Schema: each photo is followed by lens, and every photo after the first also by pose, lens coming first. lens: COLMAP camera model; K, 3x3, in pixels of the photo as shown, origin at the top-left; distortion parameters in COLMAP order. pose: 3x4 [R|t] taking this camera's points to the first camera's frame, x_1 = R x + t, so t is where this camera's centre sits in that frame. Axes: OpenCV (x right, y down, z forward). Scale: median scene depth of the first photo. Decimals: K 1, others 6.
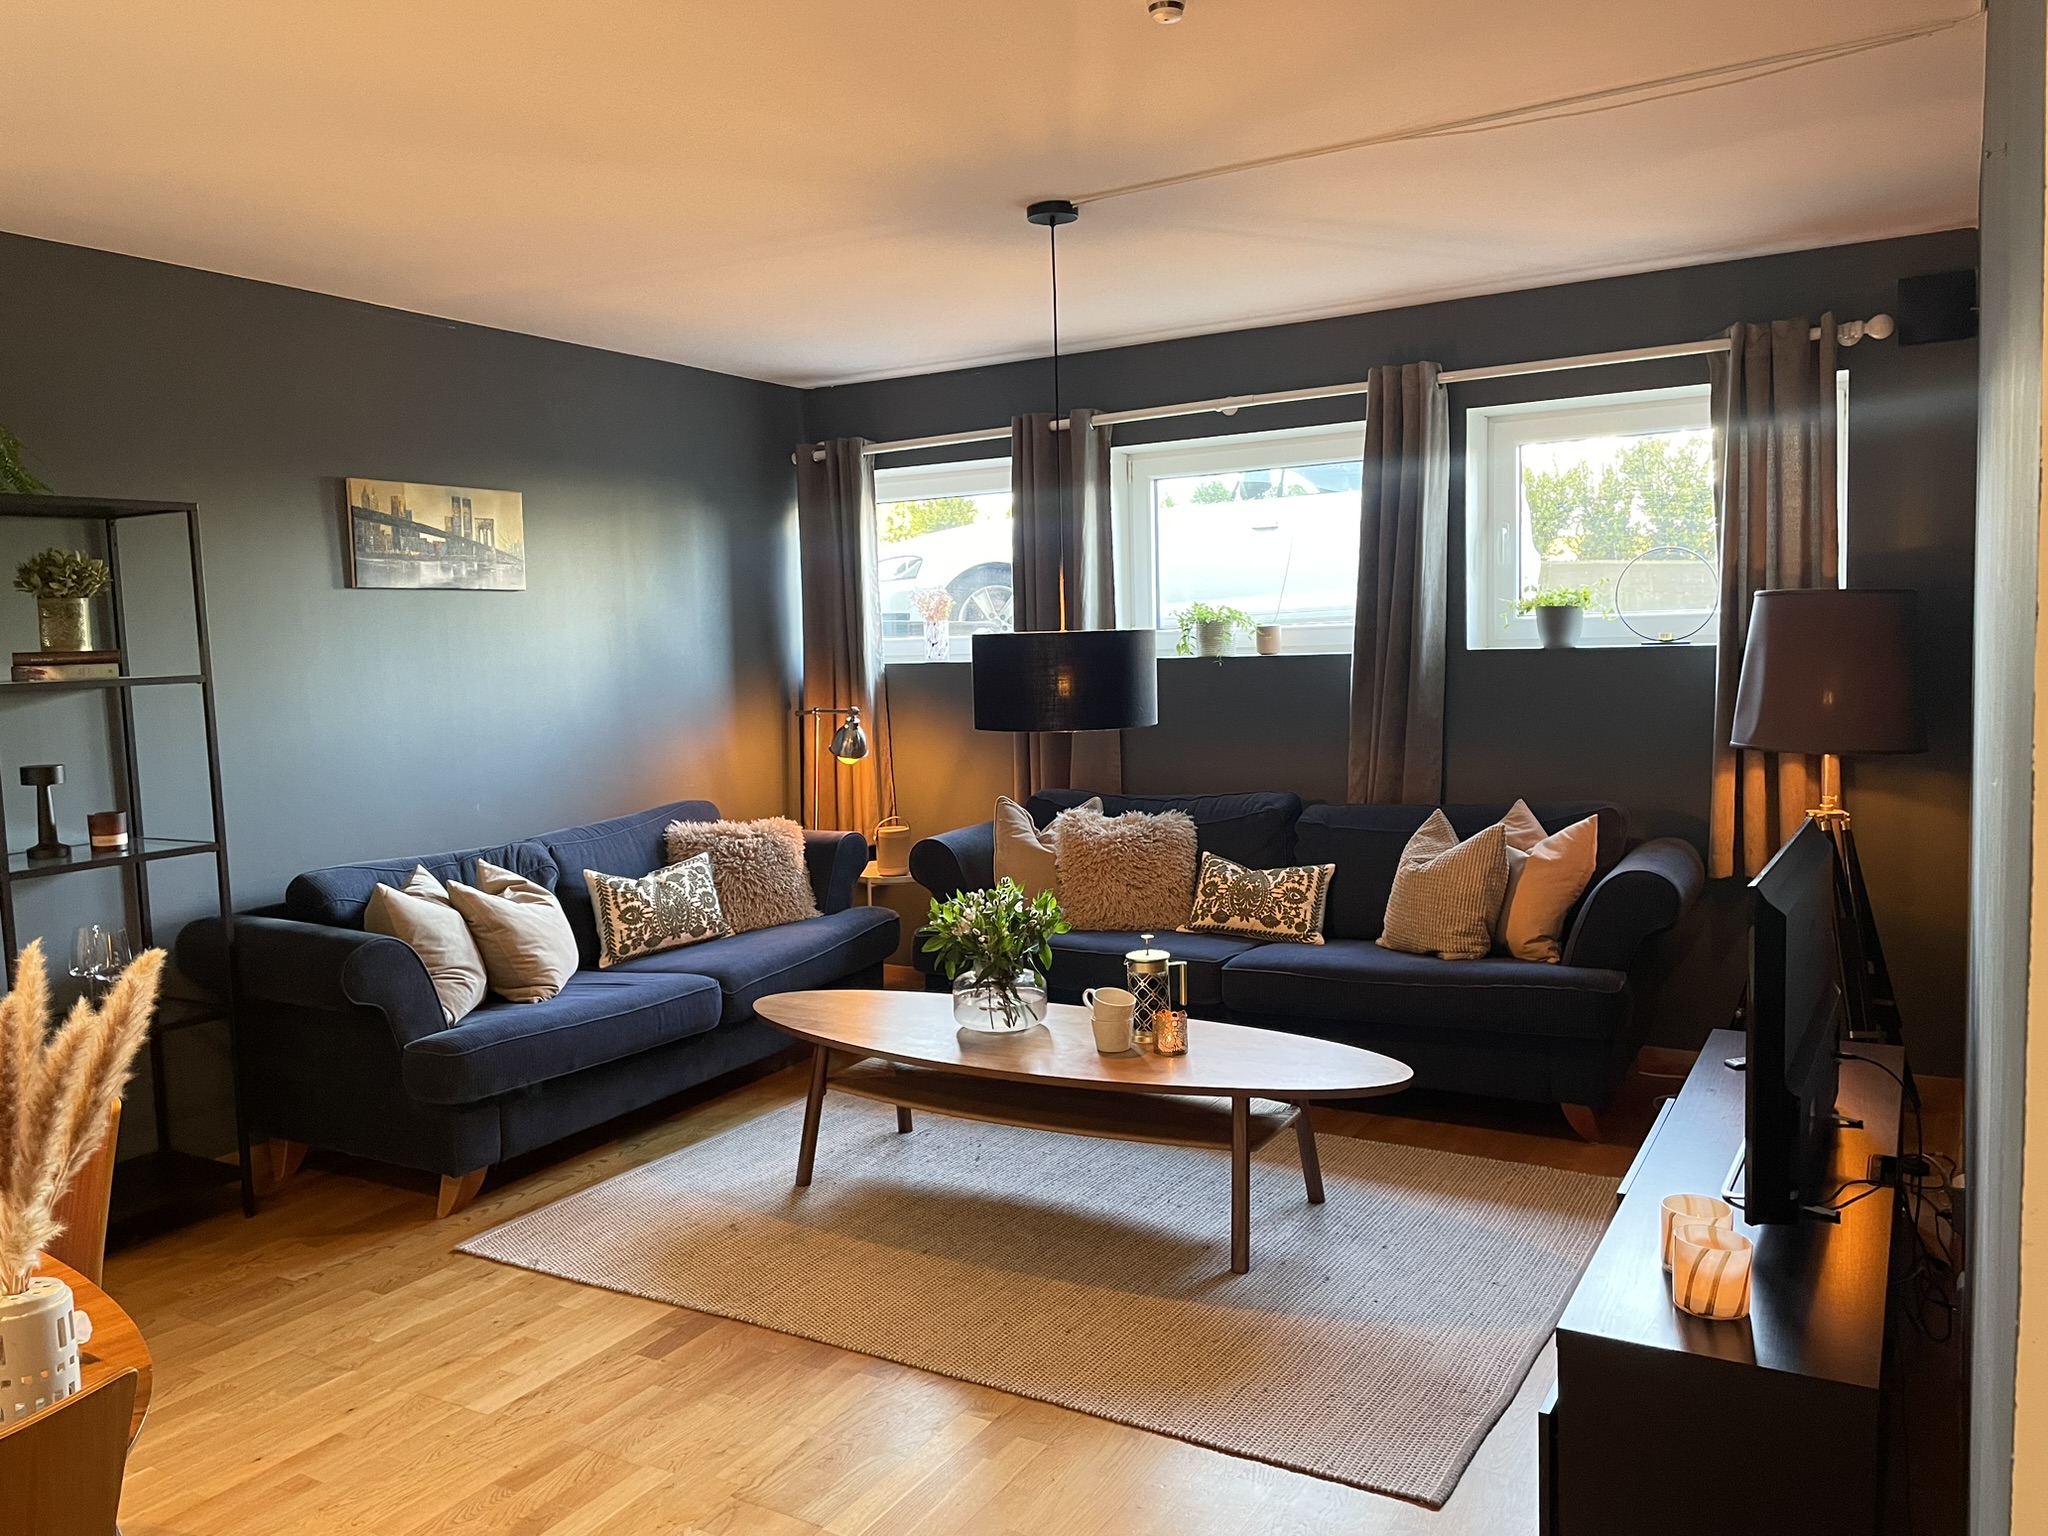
lens RADIAL K [[1522.4, 0, 1016.5], [0, 1522.4, 762.1], [0, 0, 1]] dist [0.115297, -0.160814]
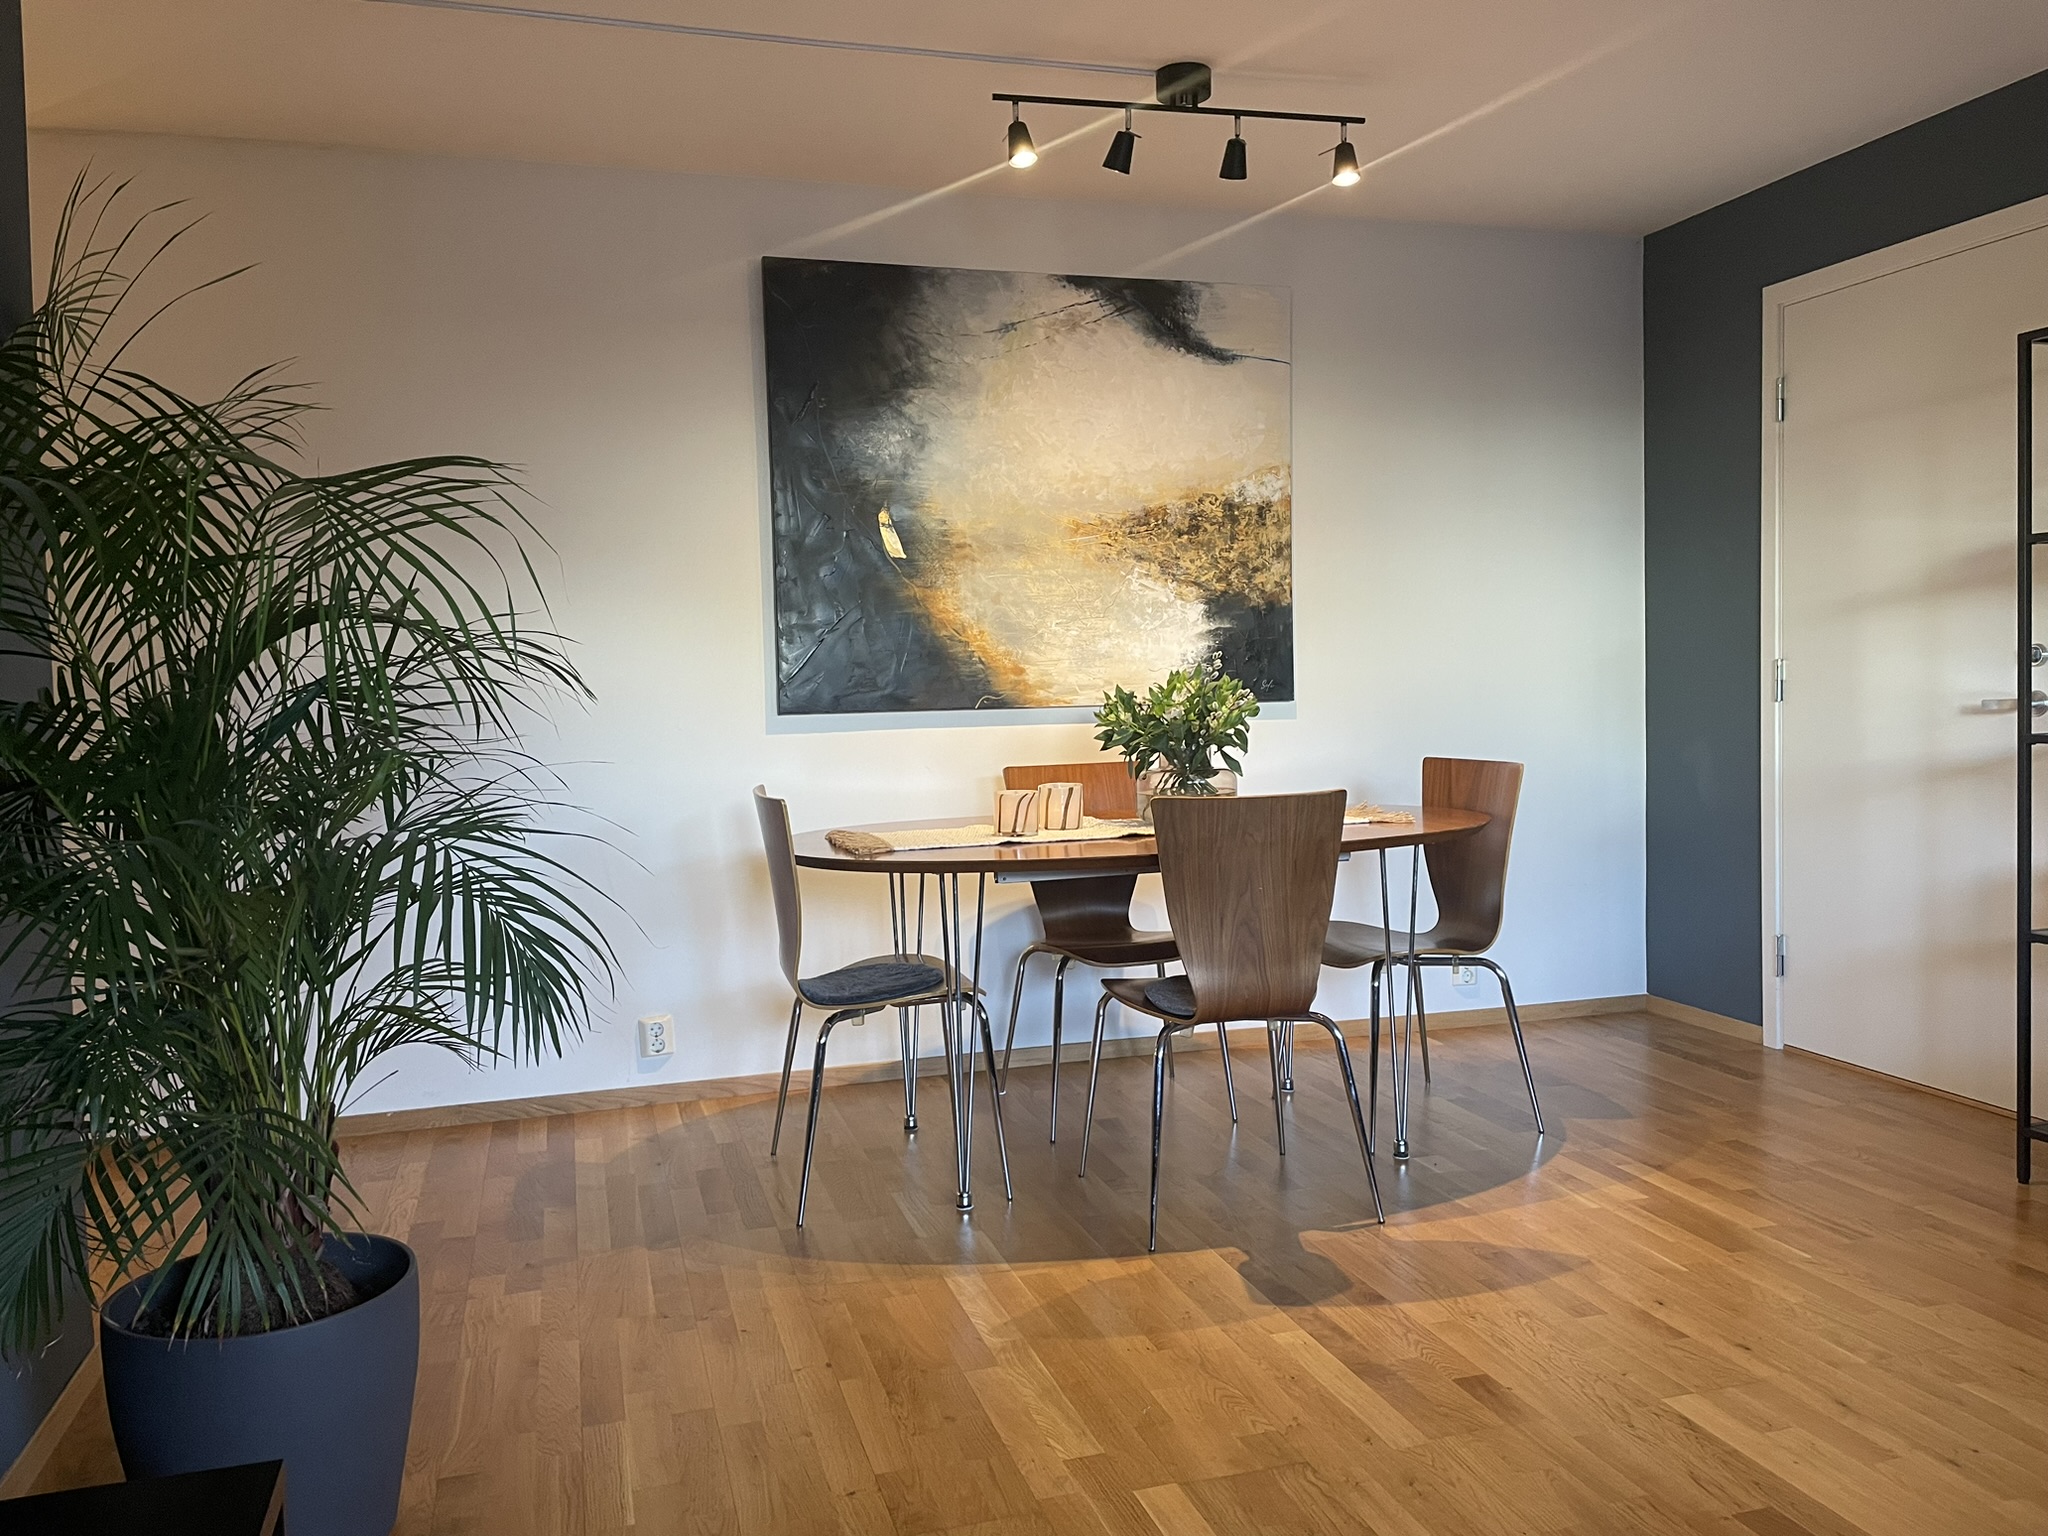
lens RADIAL K [[1522.4, 0, 1016.5], [0, 1522.4, 762.1], [0, 0, 1]] dist [0.115297, -0.160814]
pose [[-0.670558, 0.088682, -0.736538, 0.334271], [-0.017254, 0.990696, 0.134992, -0.011730], [0.741657, 0.103228, -0.662789, 0.916915]]
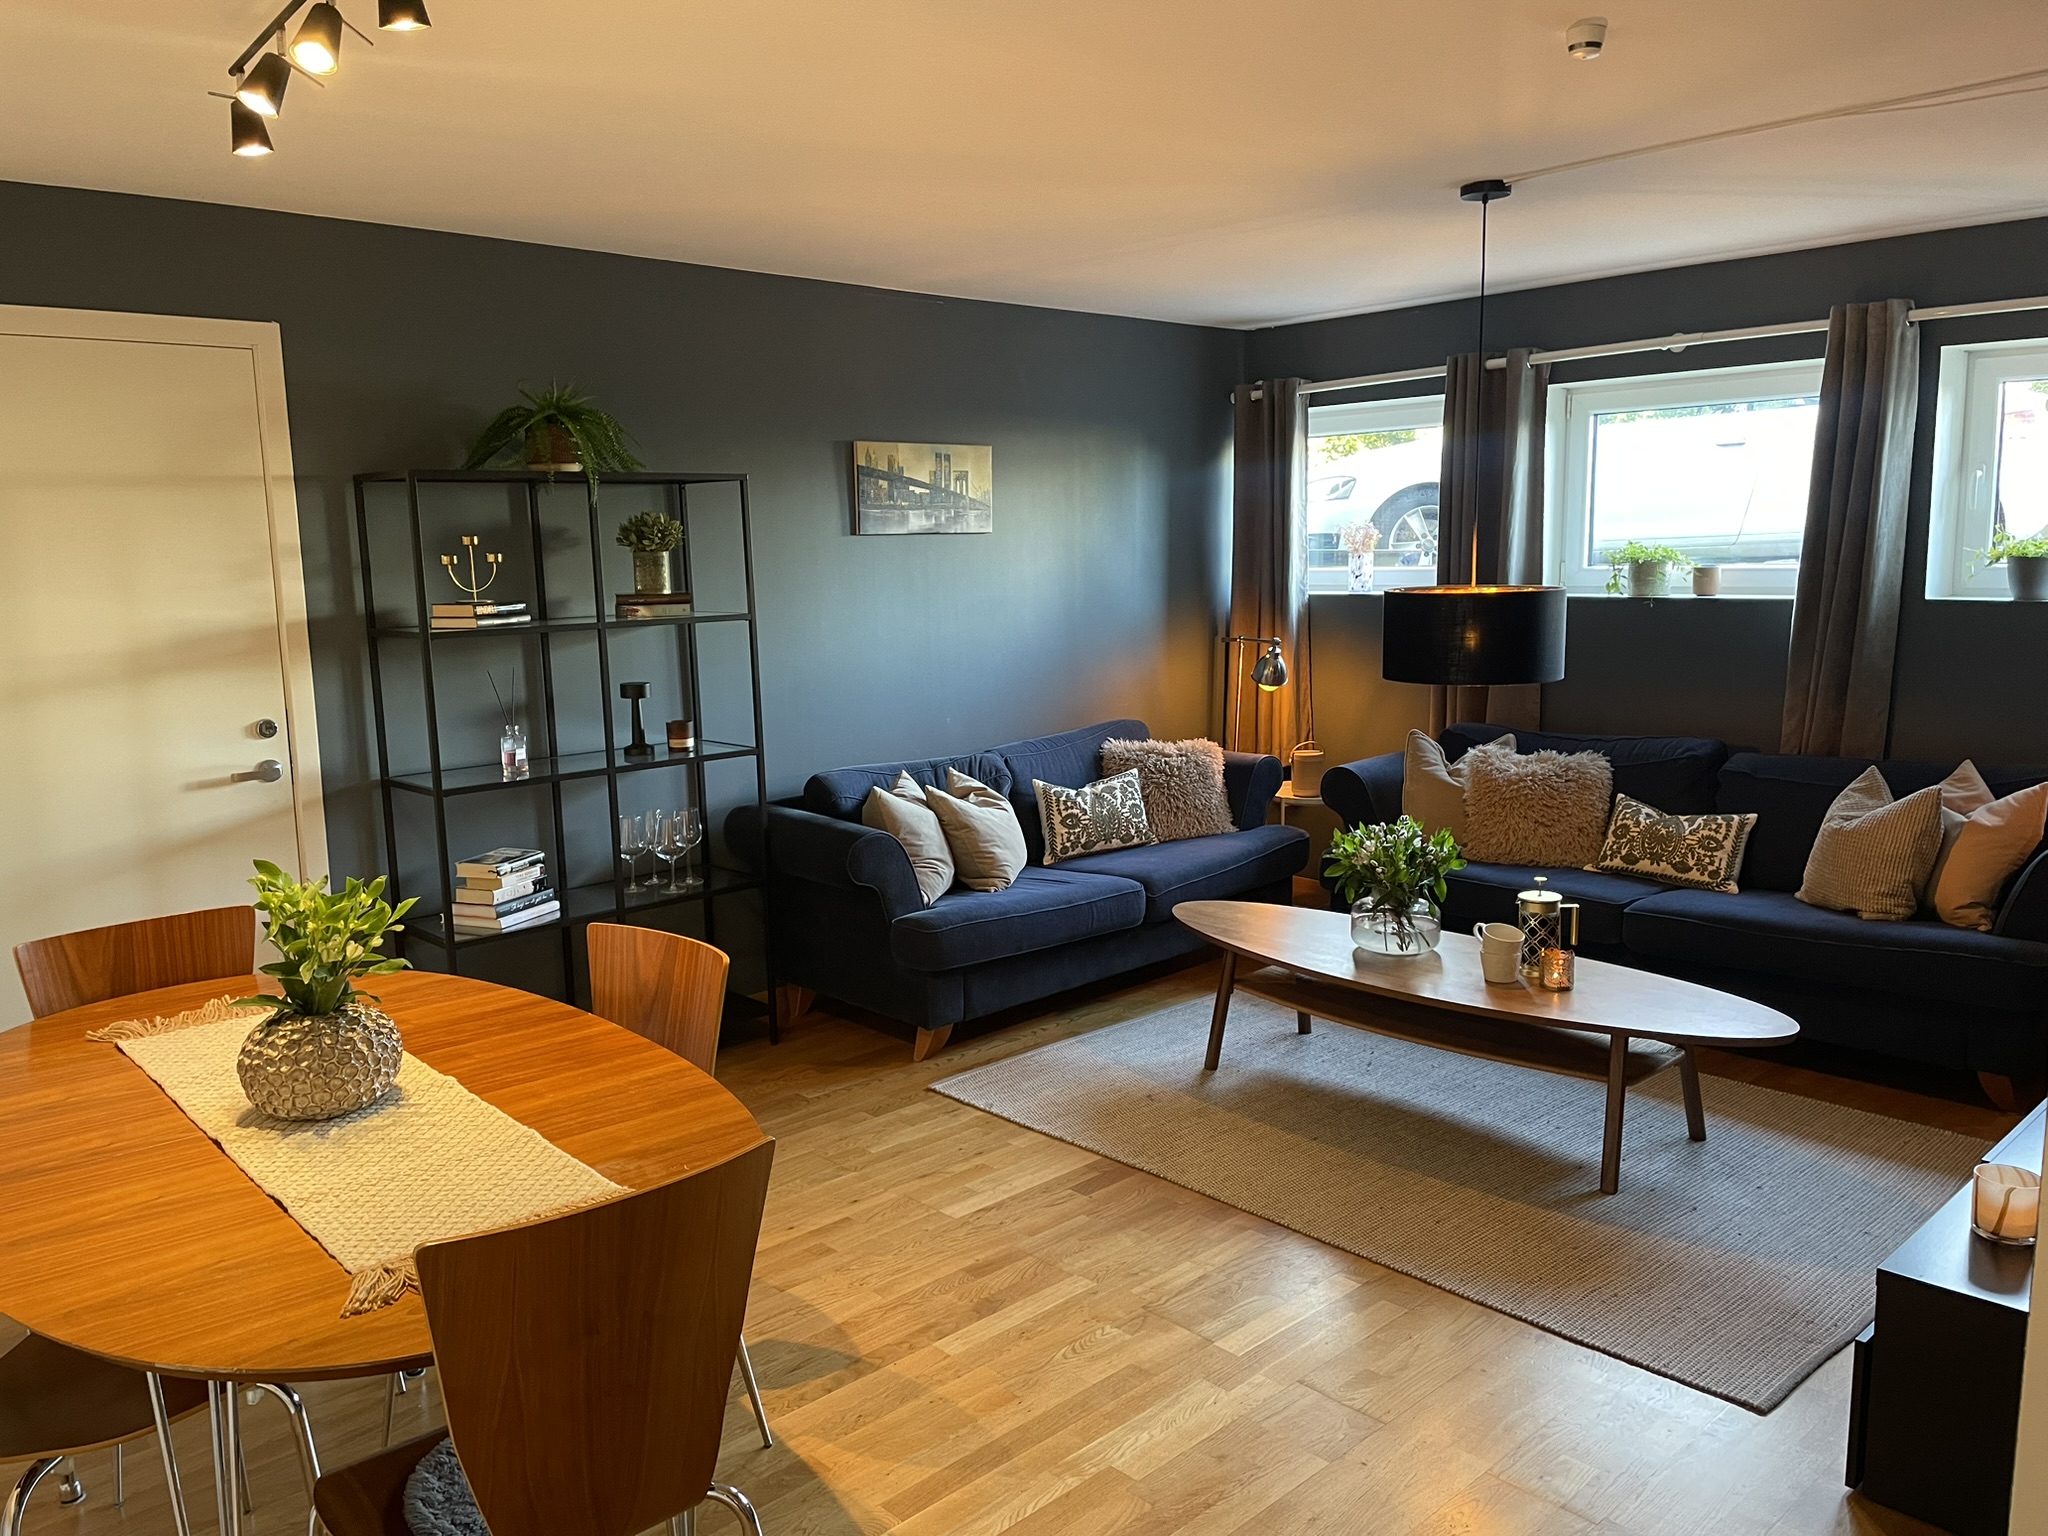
lens RADIAL K [[1522.4, 0, 1016.5], [0, 1522.4, 762.1], [0, 0, 1]] dist [0.115297, -0.160814]
pose [[0.960488, 0.050401, -0.273720, 0.023557], [-0.030764, 0.996666, 0.075565, -0.035416], [0.276616, -0.064159, 0.958836, -0.122401]]
